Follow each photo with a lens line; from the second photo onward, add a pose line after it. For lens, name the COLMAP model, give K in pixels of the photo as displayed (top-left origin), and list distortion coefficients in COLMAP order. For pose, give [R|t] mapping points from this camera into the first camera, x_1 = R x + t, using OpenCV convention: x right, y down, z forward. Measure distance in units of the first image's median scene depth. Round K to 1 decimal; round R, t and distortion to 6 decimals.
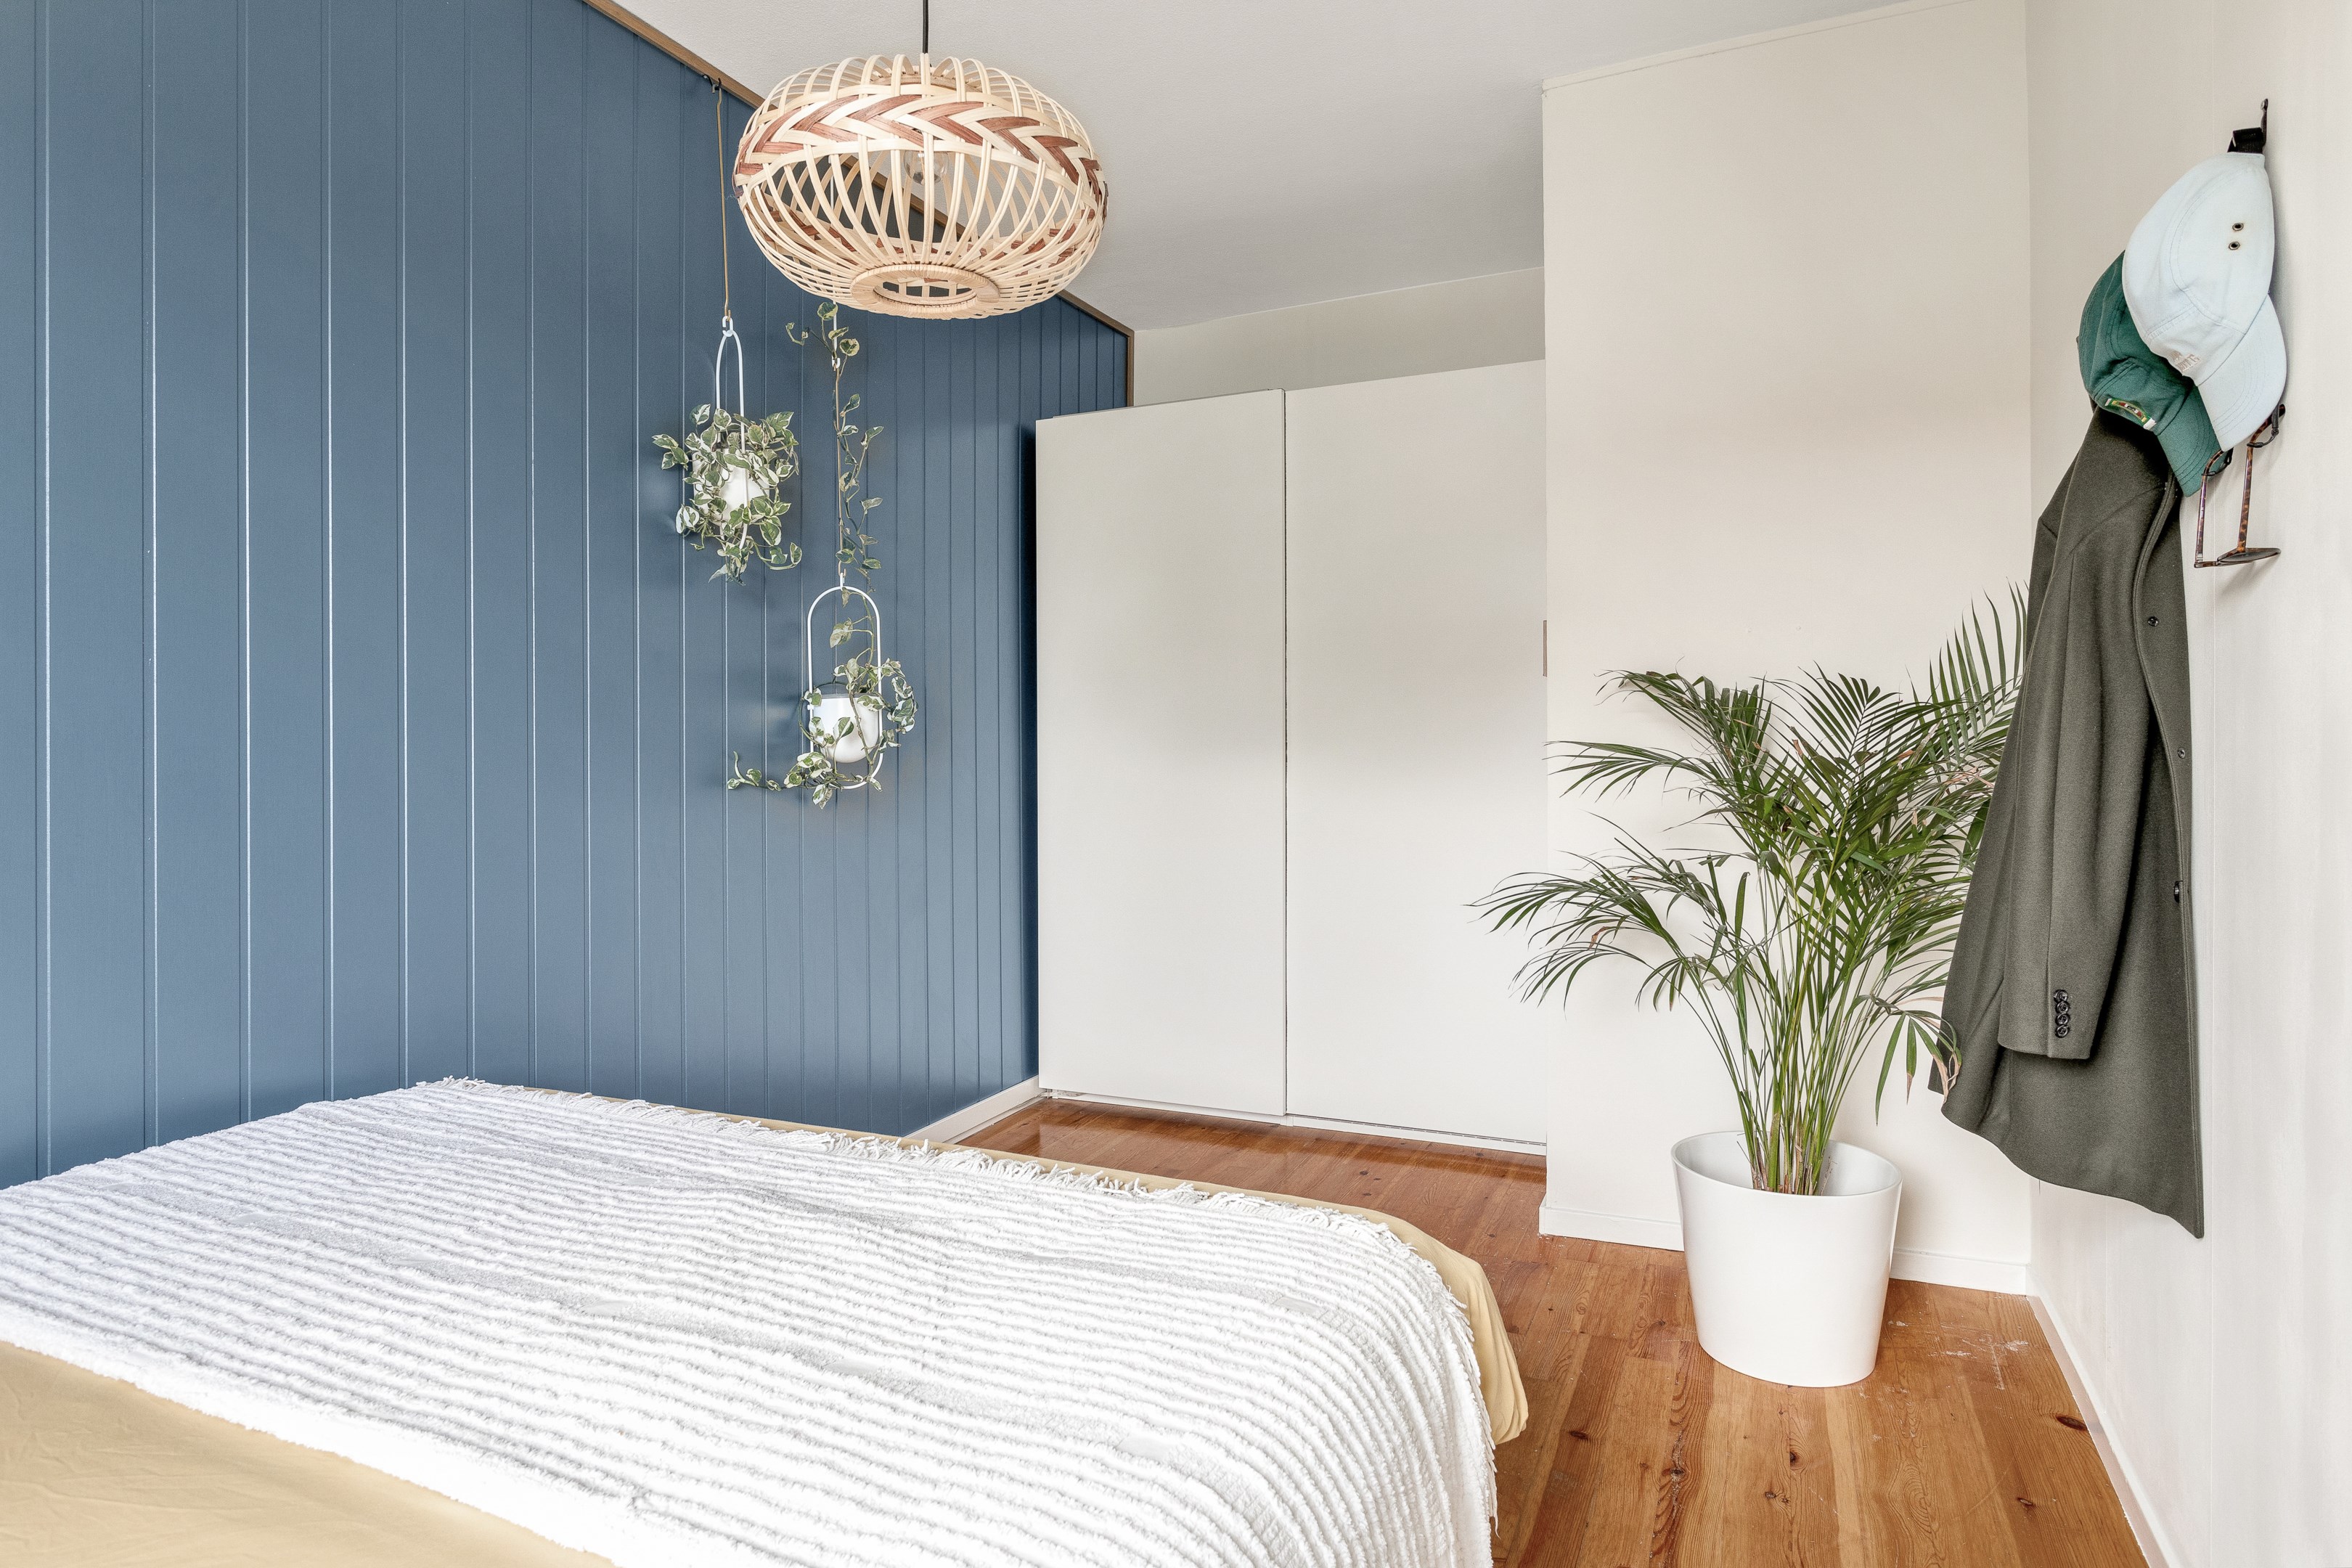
lens RADIAL K [[1341.6, 0, 1177.7], [0, 1341.6, 751.9], [0, 0, 1]] dist [-0.015179, 0.002512]
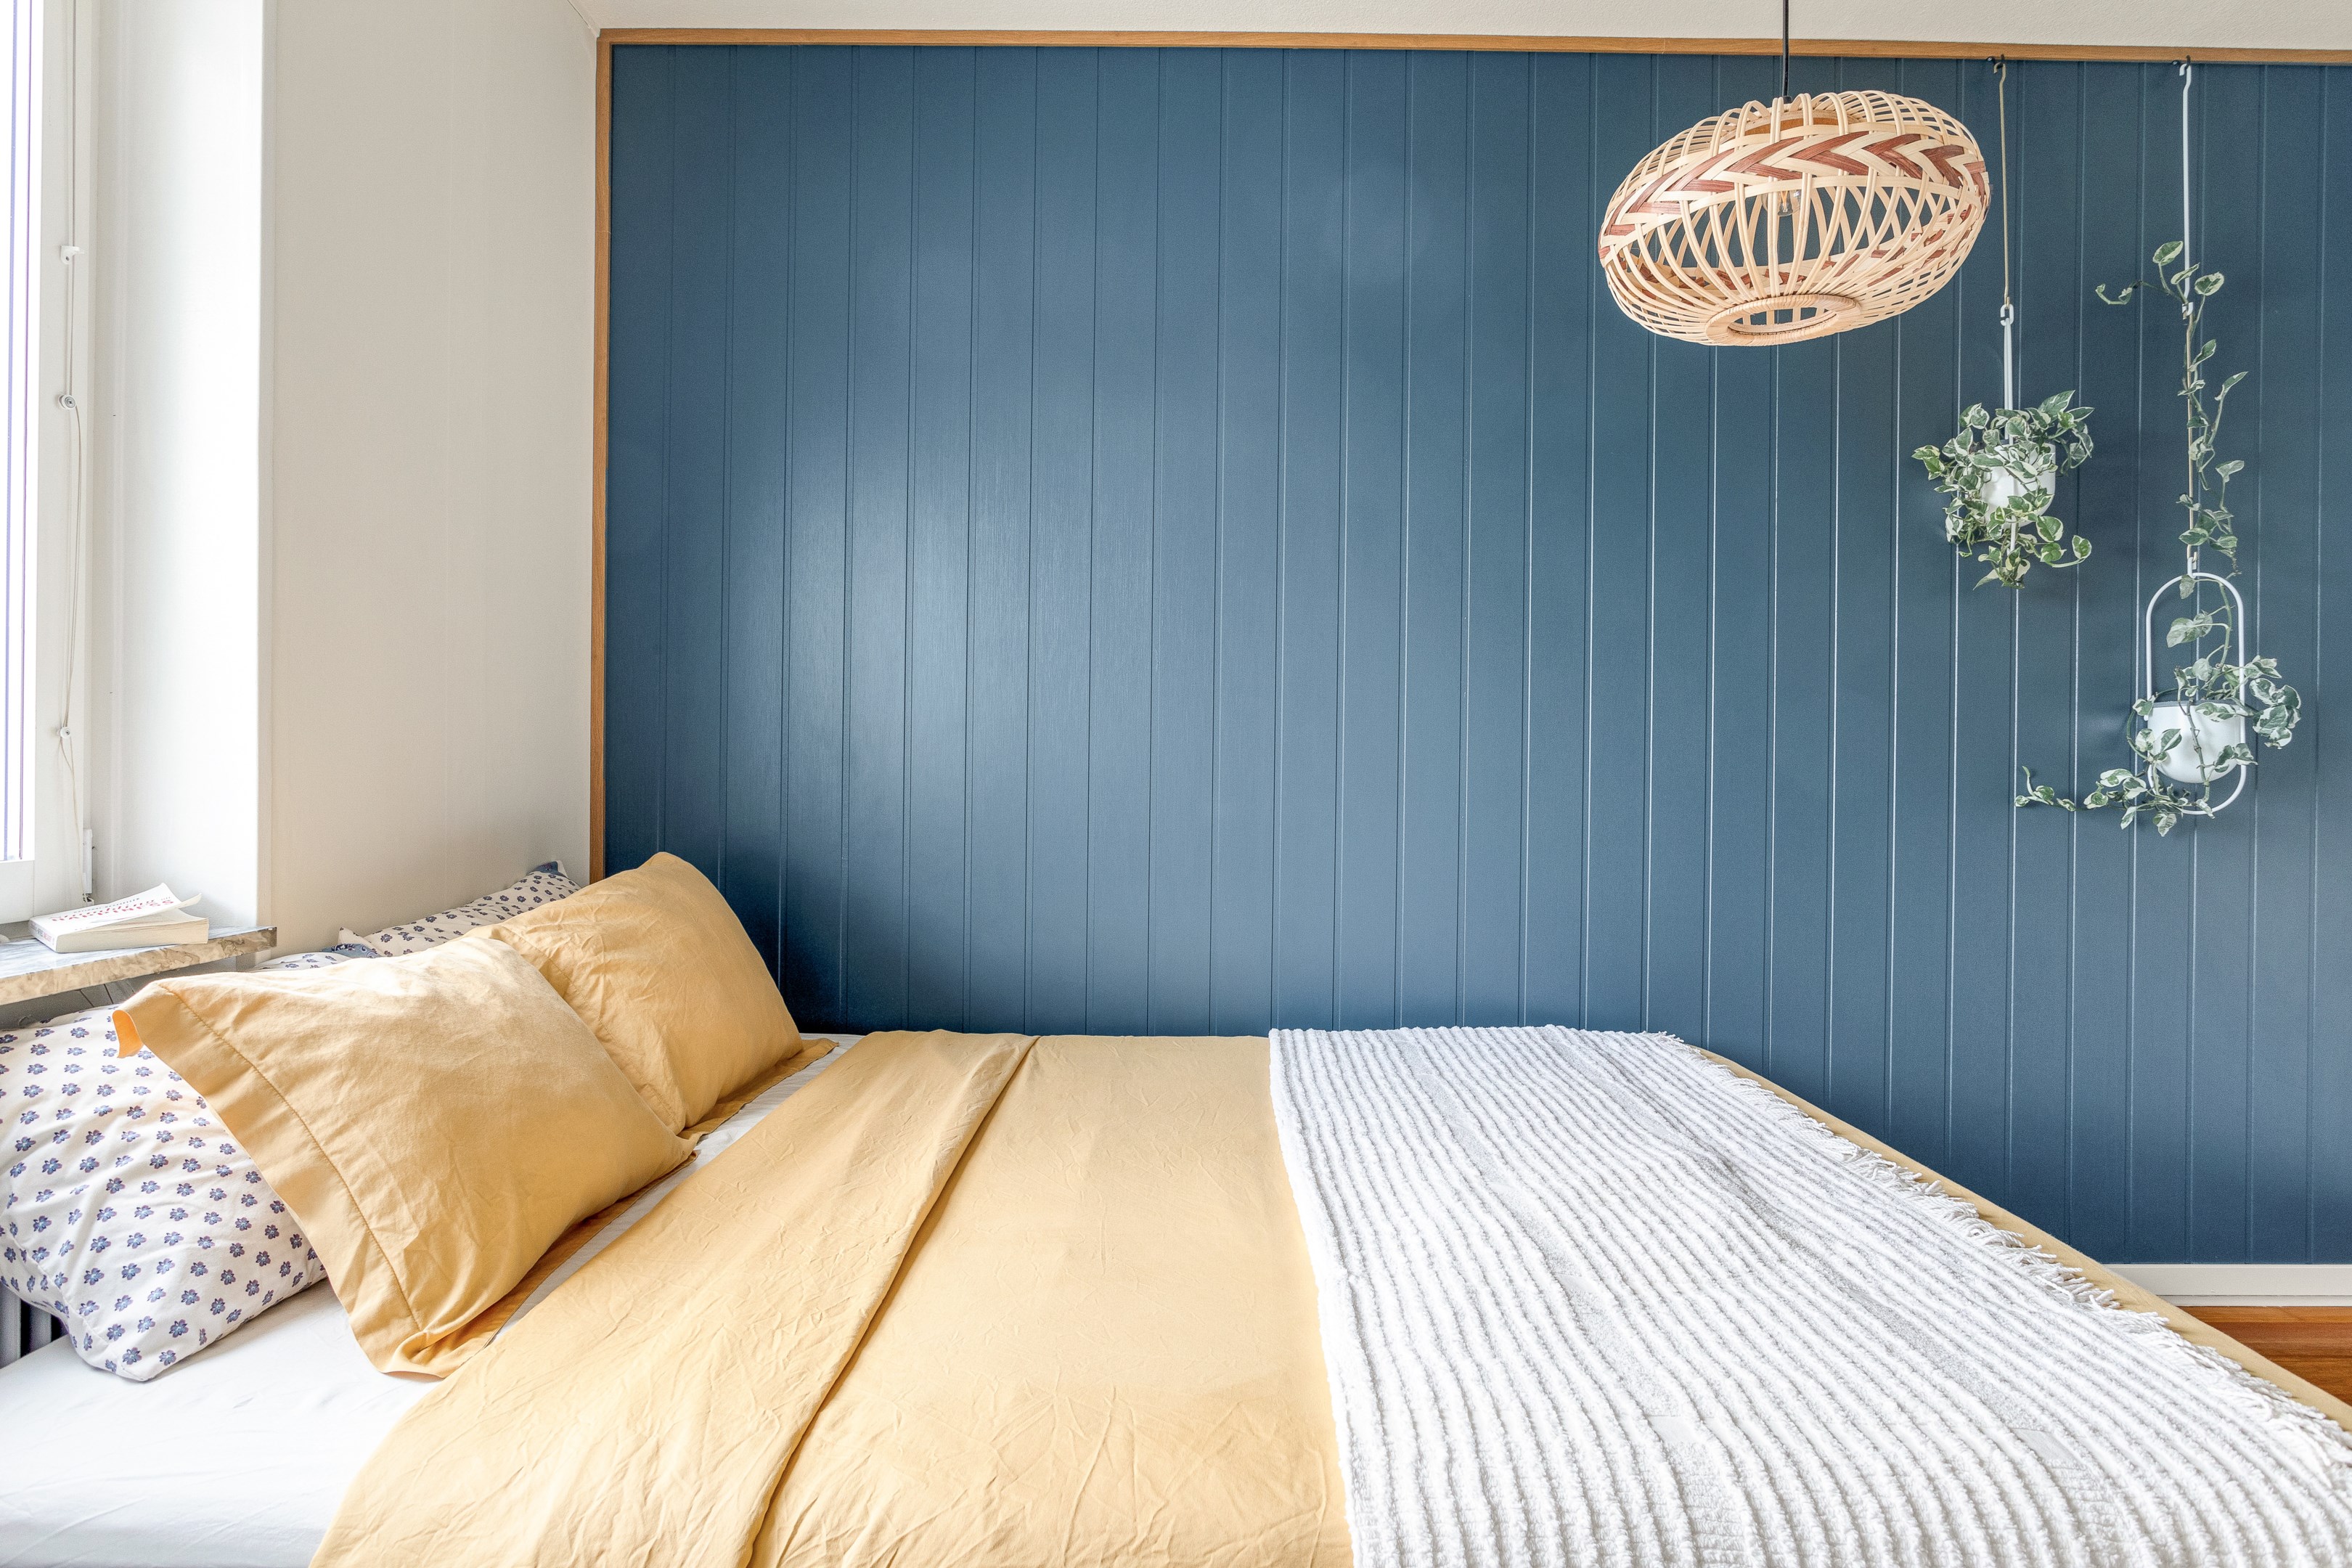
lens RADIAL K [[1375.3, 0, 1172.4], [0, 1375.3, 756.5], [0, 0, 1]] dist [-0.002680, 0.002103]
pose [[0.392641, 0.013474, -0.919593, 0.543707], [-0.018299, 0.999809, 0.006836, -0.005110], [0.919510, 0.014144, 0.392813, 0.139846]]
